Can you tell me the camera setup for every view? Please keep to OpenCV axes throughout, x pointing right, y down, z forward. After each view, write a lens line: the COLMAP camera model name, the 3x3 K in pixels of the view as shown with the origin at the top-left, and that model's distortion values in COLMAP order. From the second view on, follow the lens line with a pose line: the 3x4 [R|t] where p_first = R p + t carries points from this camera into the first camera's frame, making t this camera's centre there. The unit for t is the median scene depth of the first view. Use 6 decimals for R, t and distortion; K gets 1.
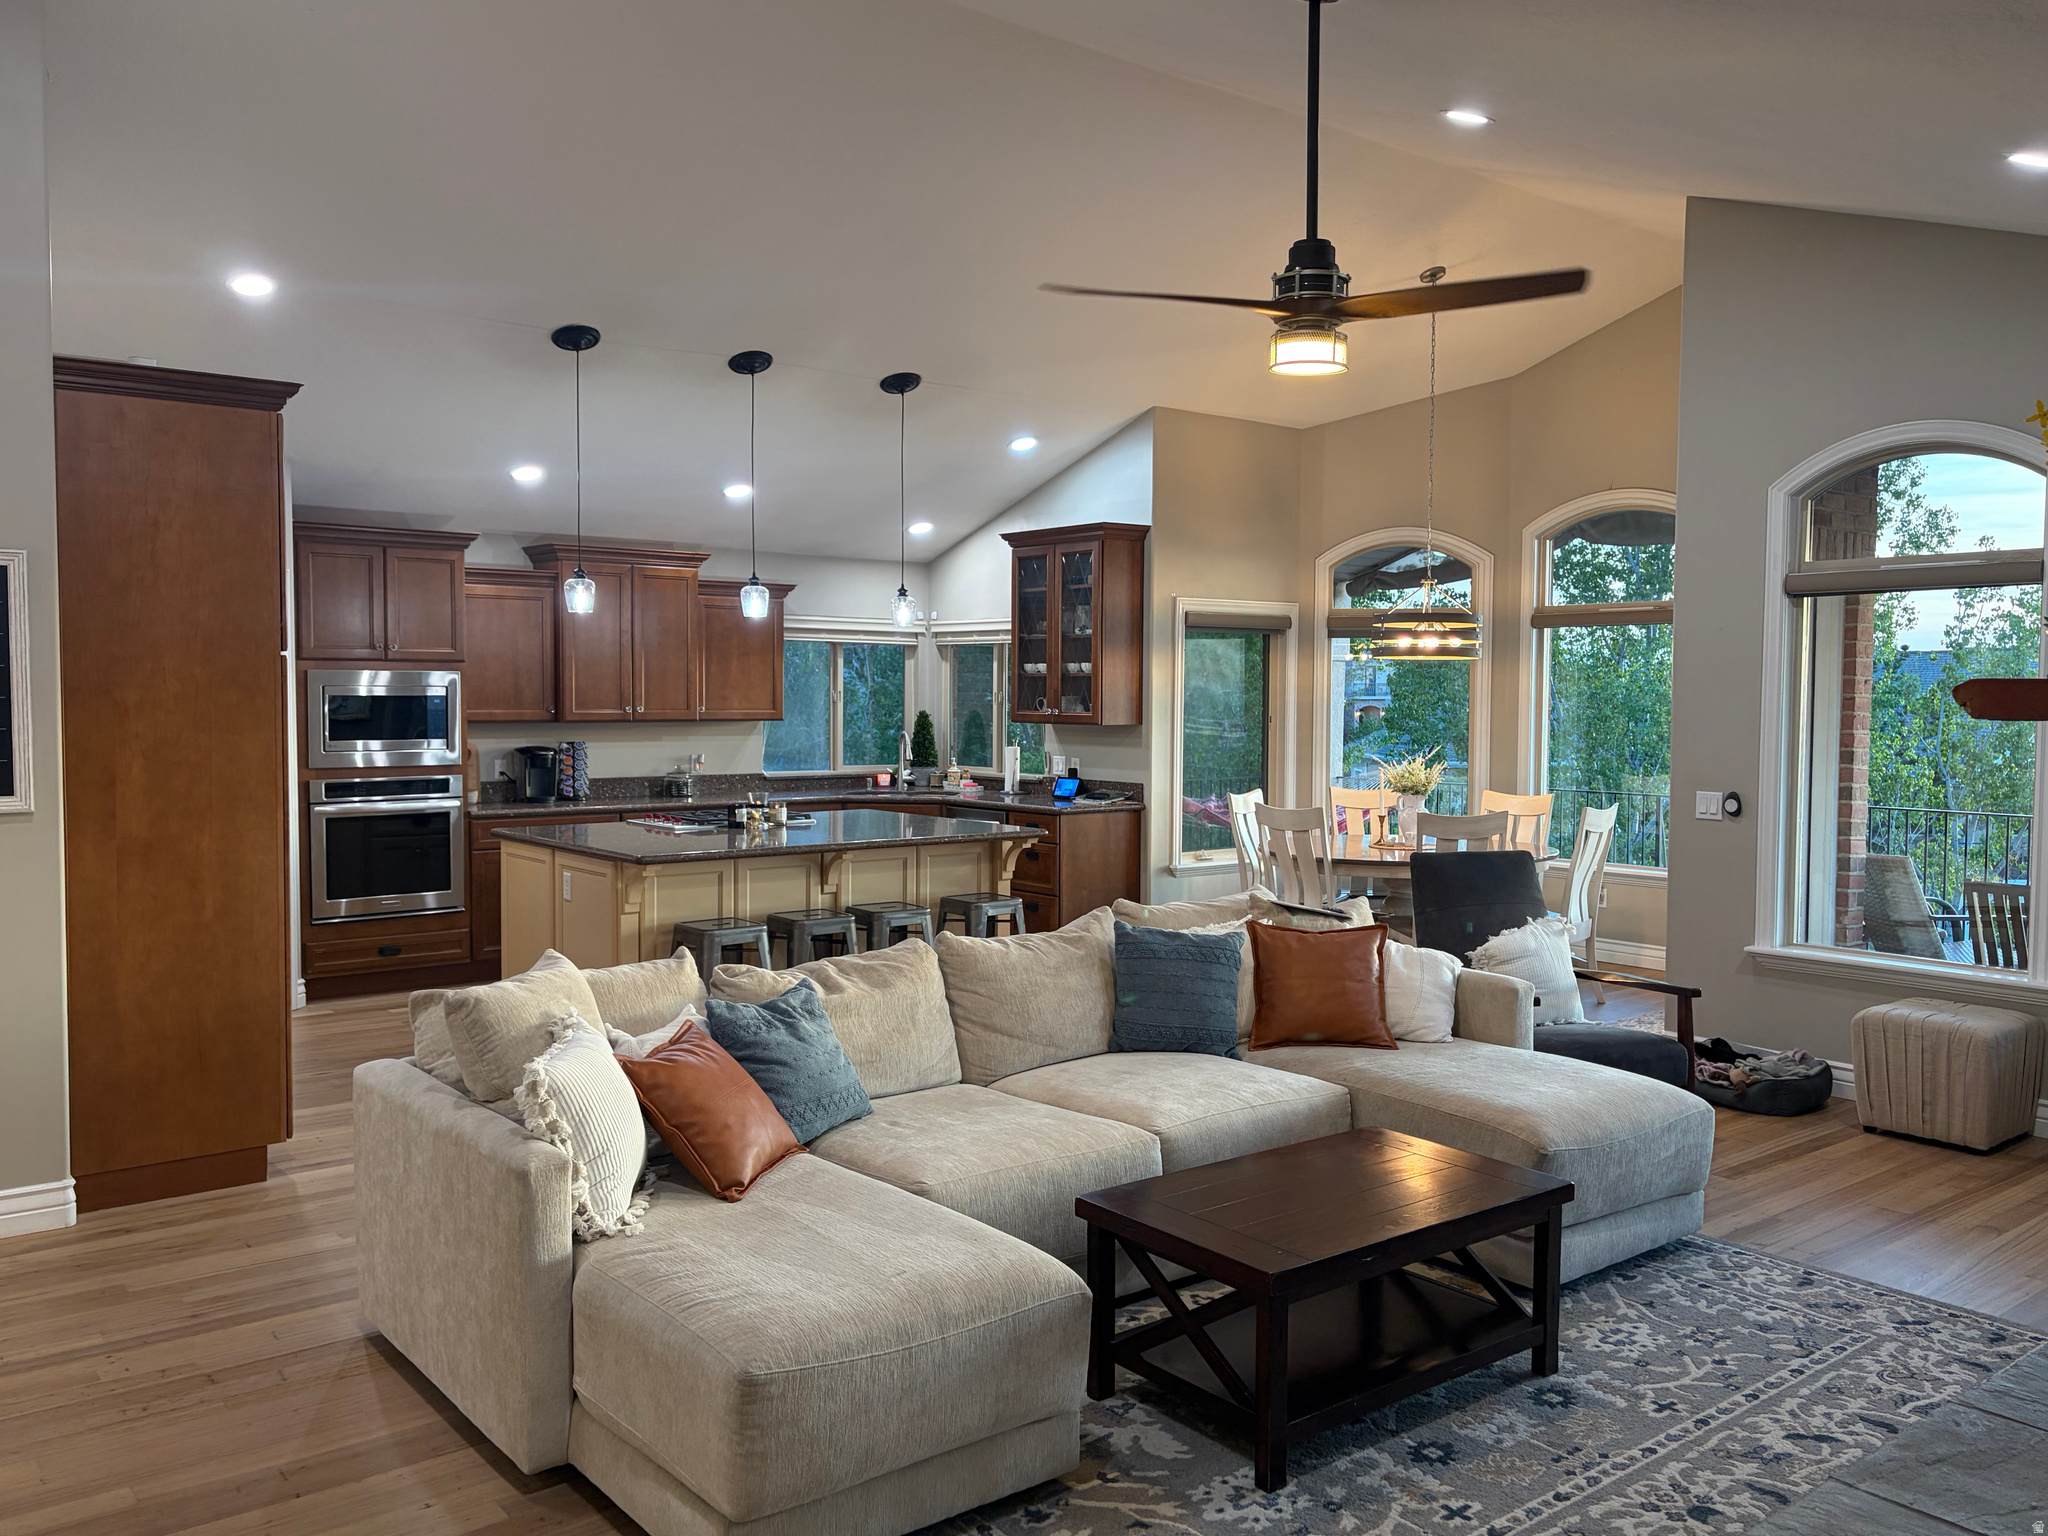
lens RADIAL K [[1625.6, 0, 1031.0], [0, 1625.6, 771.1], [0, 0, 1]] dist [0.009124, 0.001111]
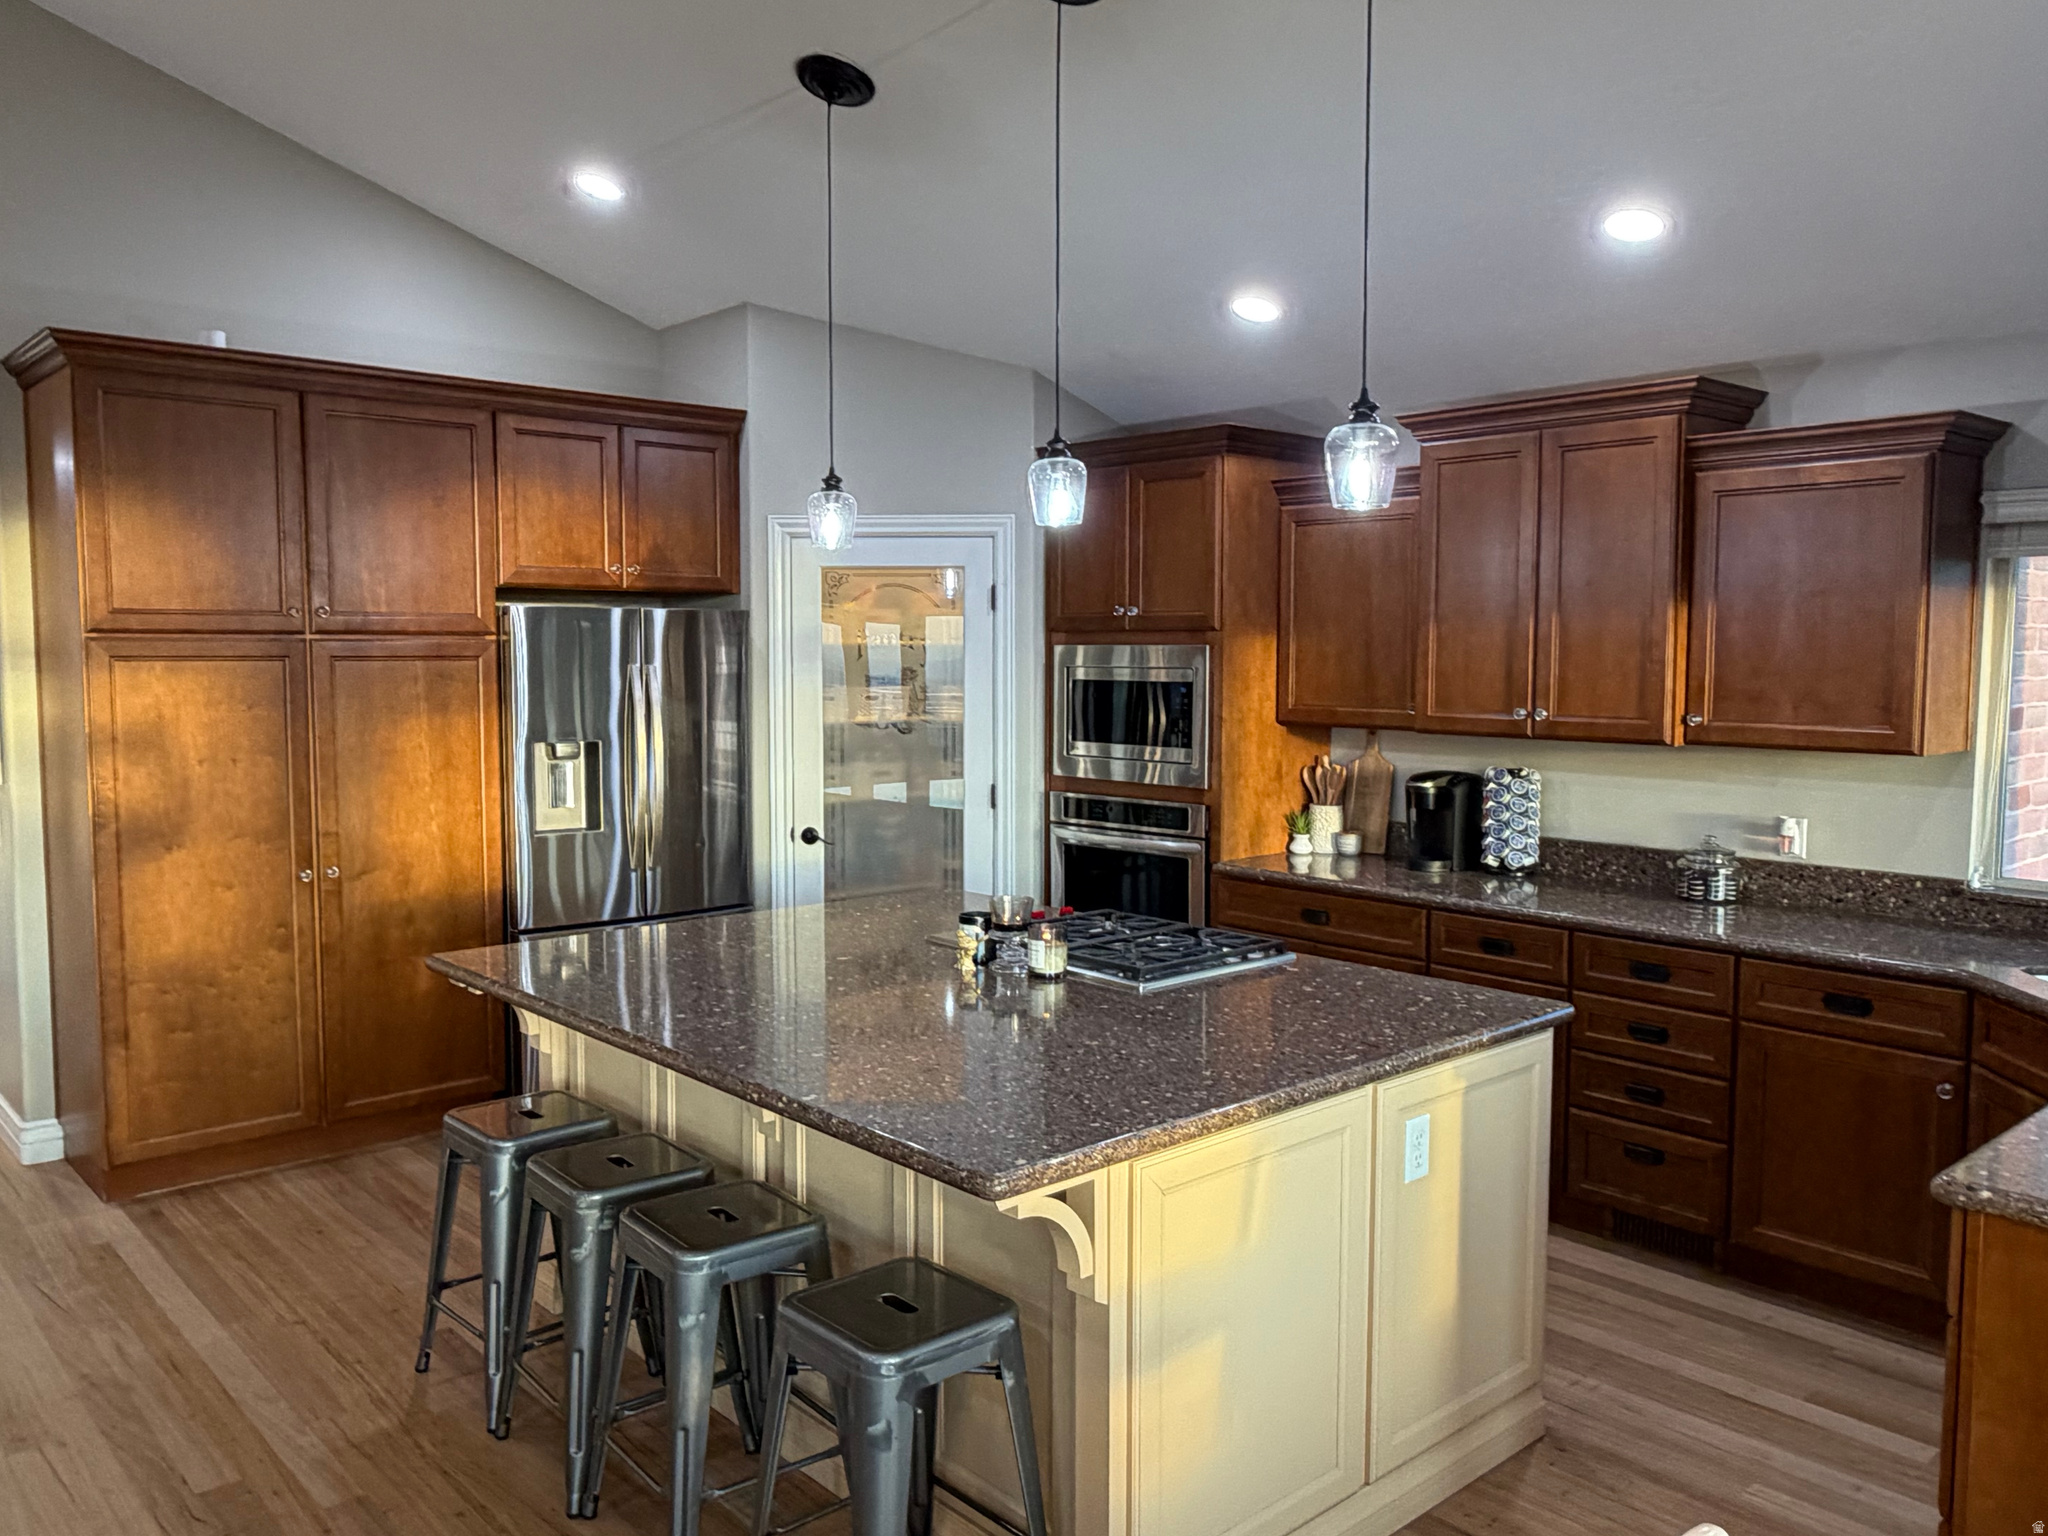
lens RADIAL K [[1547.2, 0, 1024.8], [0, 1547.2, 768.2], [0, 0, 1]] dist [0.011805, -0.013813]
pose [[0.076849, 0.070631, -0.994538, 0.239712], [-0.051676, 0.996429, 0.066772, -0.047201], [0.995703, 0.046262, 0.080225, 0.840681]]
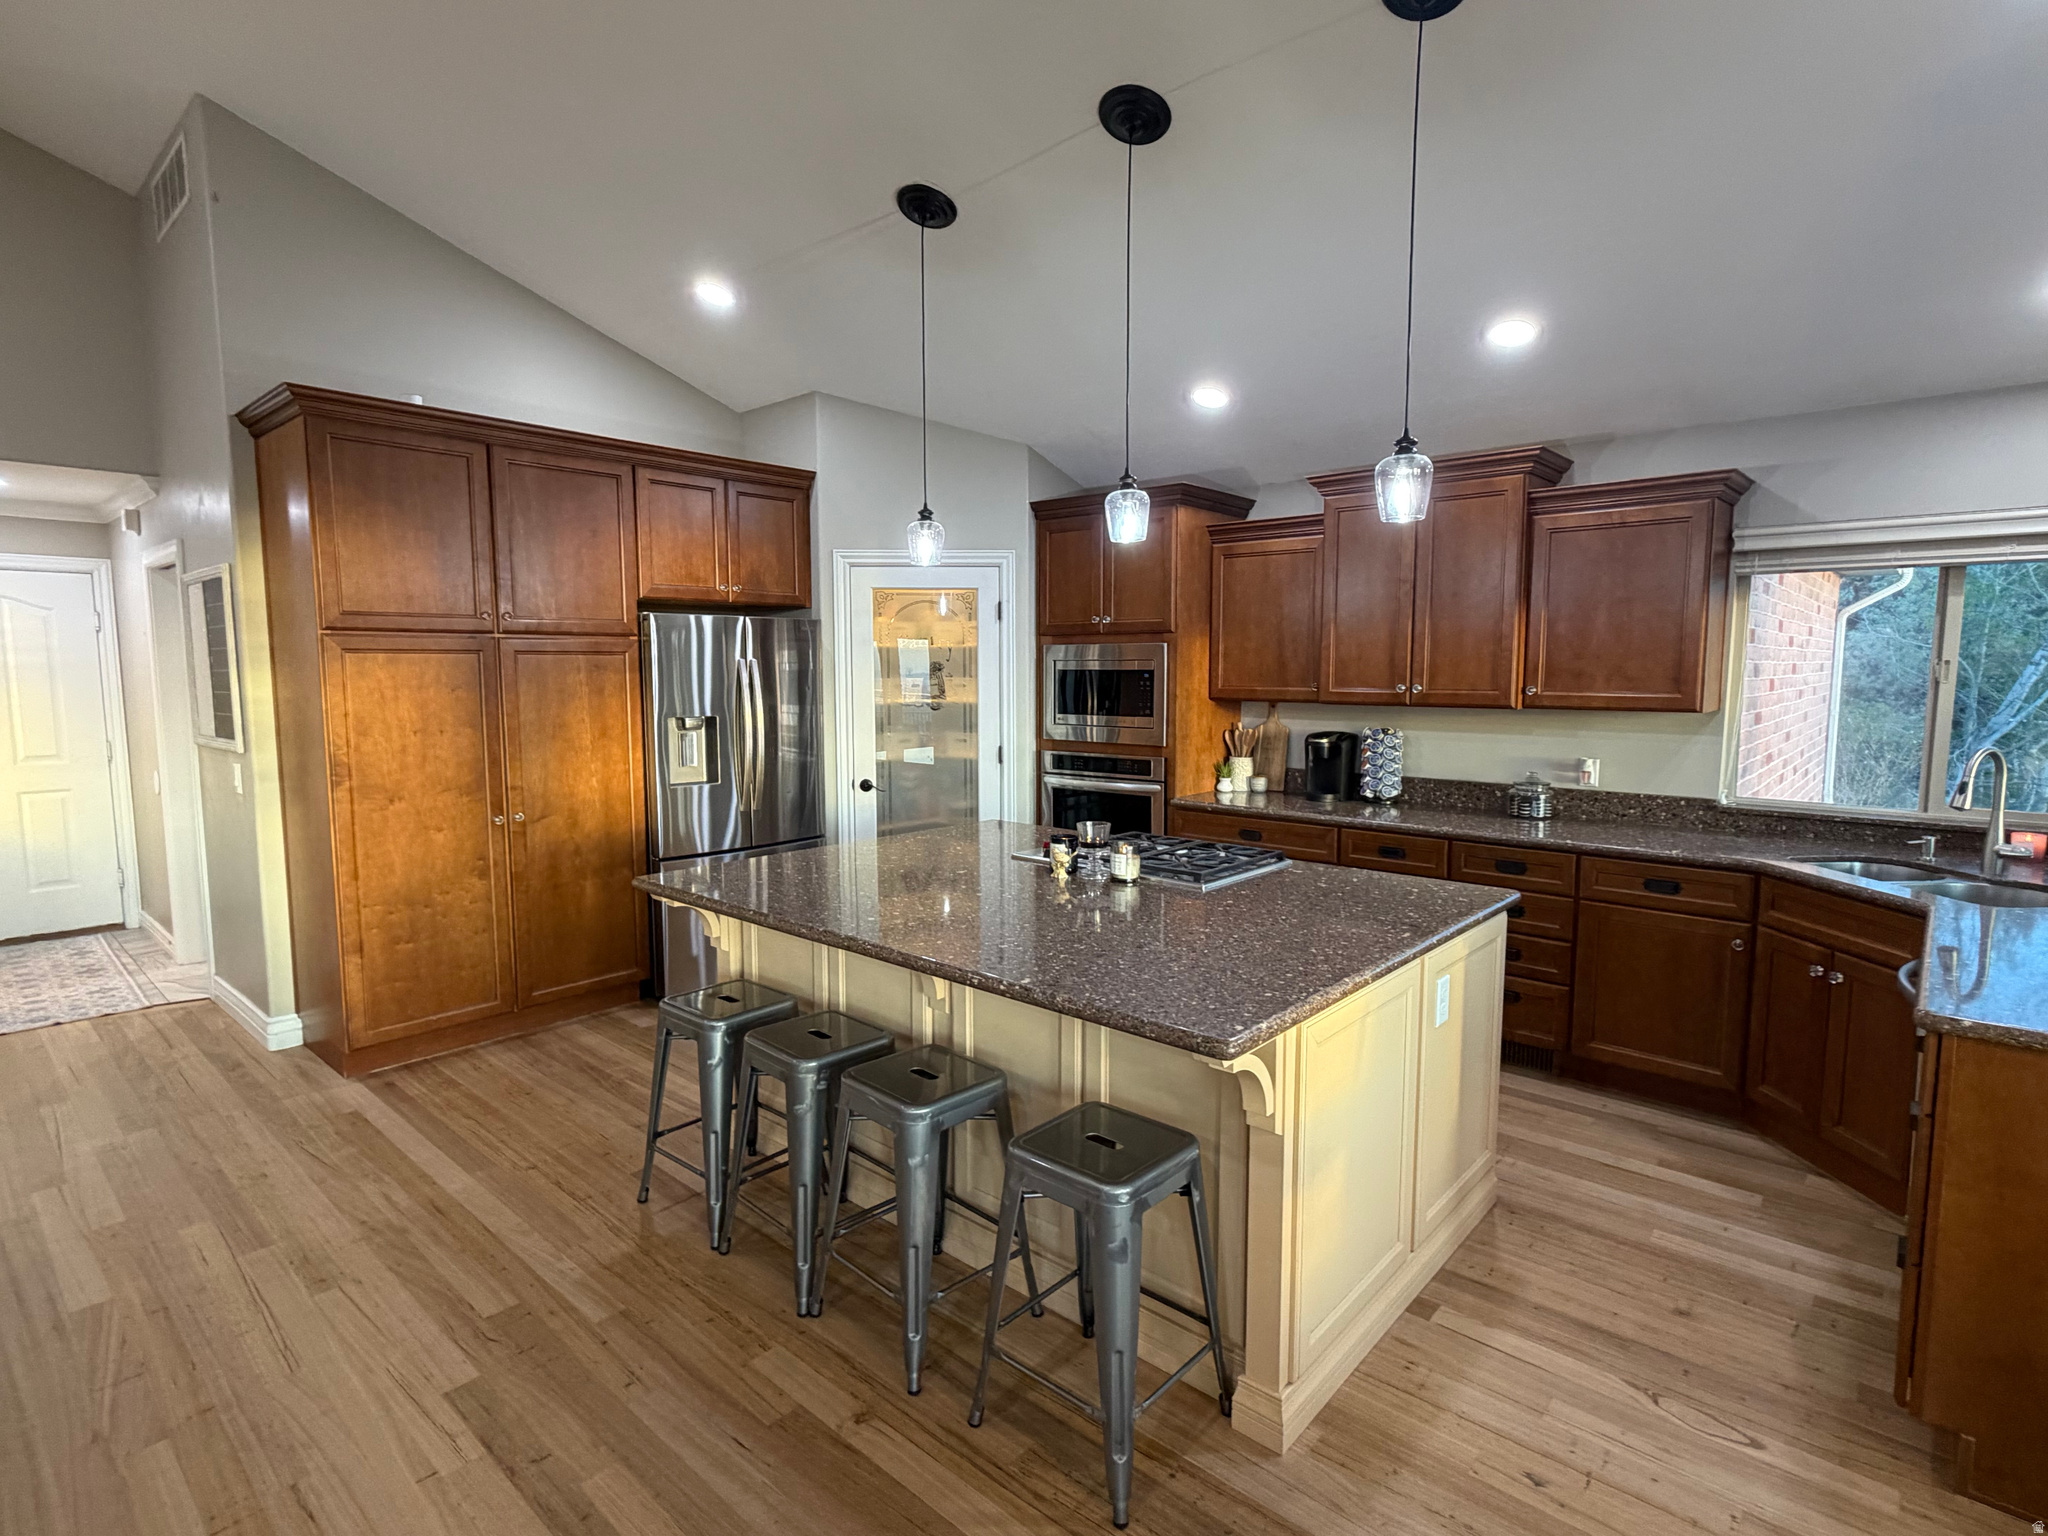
lens RADIAL K [[1036.8, 0, 1026.7], [0, 1036.8, 767.7], [0, 0, 1]] dist [0.002945, -0.001179]
pose [[0.185810, 0.090249, -0.978432, 0.187338], [-0.046727, 0.995458, 0.082946, -0.034581], [0.981474, 0.030307, 0.189183, 0.781310]]
